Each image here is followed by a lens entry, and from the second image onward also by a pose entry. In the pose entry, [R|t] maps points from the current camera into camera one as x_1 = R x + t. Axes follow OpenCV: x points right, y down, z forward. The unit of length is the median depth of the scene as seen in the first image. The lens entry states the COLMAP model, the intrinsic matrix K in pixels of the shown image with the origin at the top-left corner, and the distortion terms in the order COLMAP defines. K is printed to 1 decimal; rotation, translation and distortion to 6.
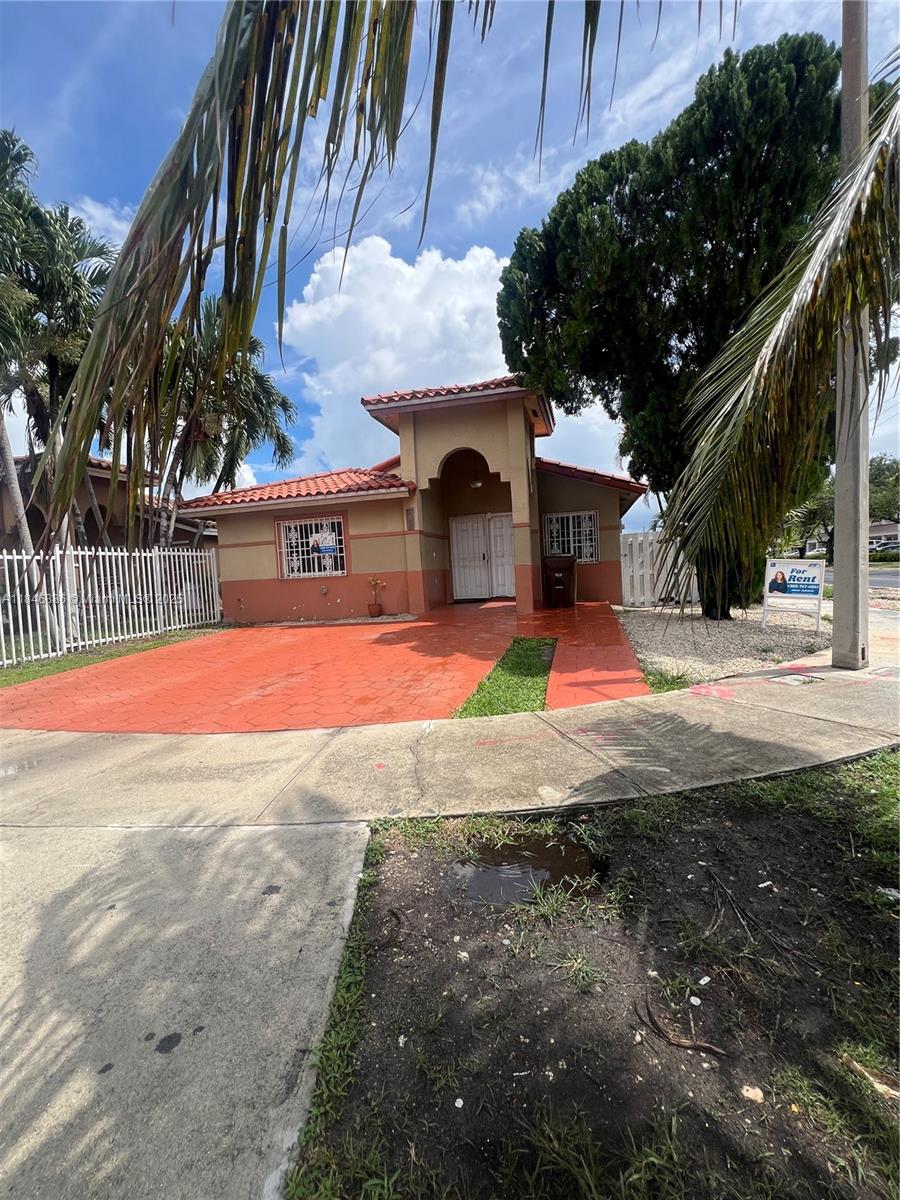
lens RADIAL K [[492.0, 0, 457.6], [0, 492.0, 596.8], [0, 0, 1]] dist [-0.000170, -0.000050]
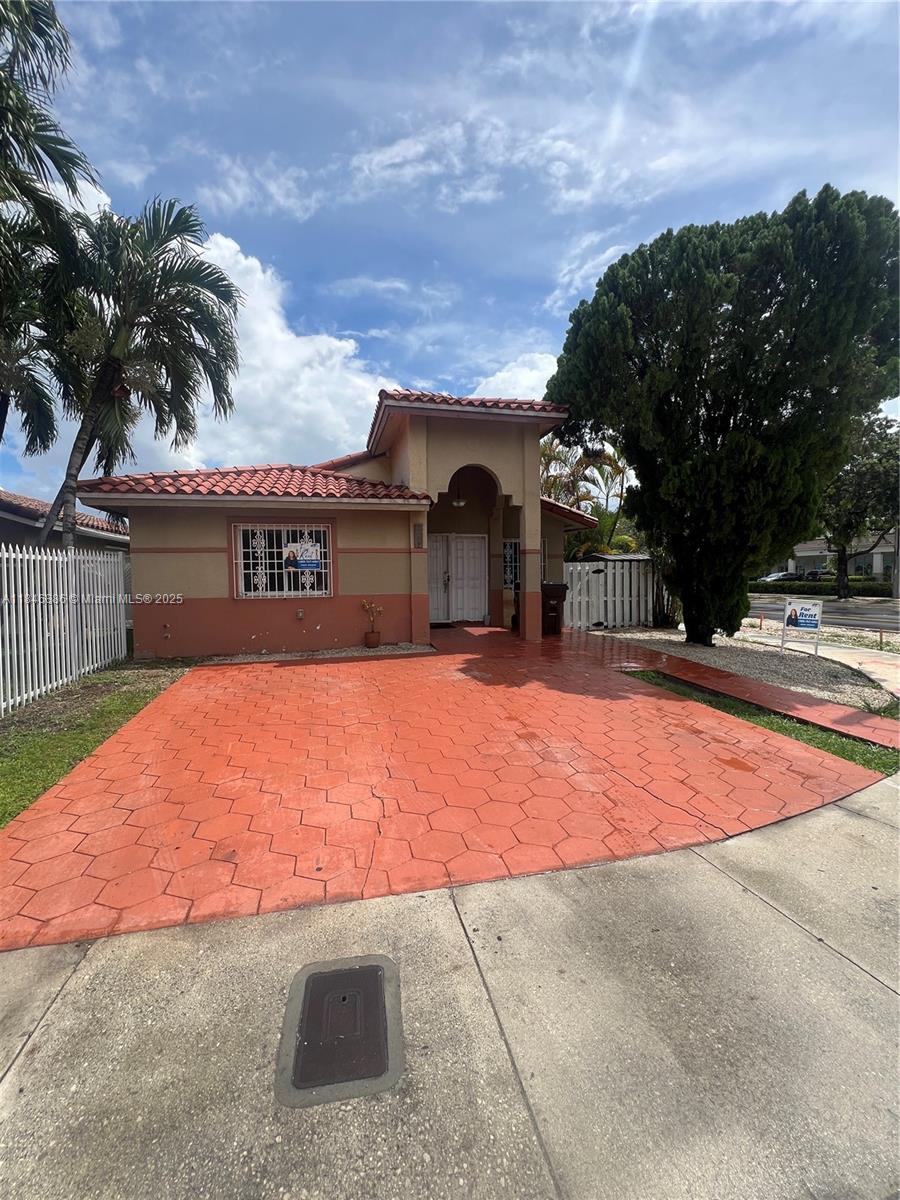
lens RADIAL K [[492.0, 0, 457.6], [0, 492.0, 596.8], [0, 0, 1]] dist [-0.000170, -0.000050]
pose [[0.896267, 0.026063, 0.442748, -0.403708], [-0.013054, 0.999390, -0.032404, -0.019470], [-0.443322, 0.023263, 0.896061, 0.172609]]
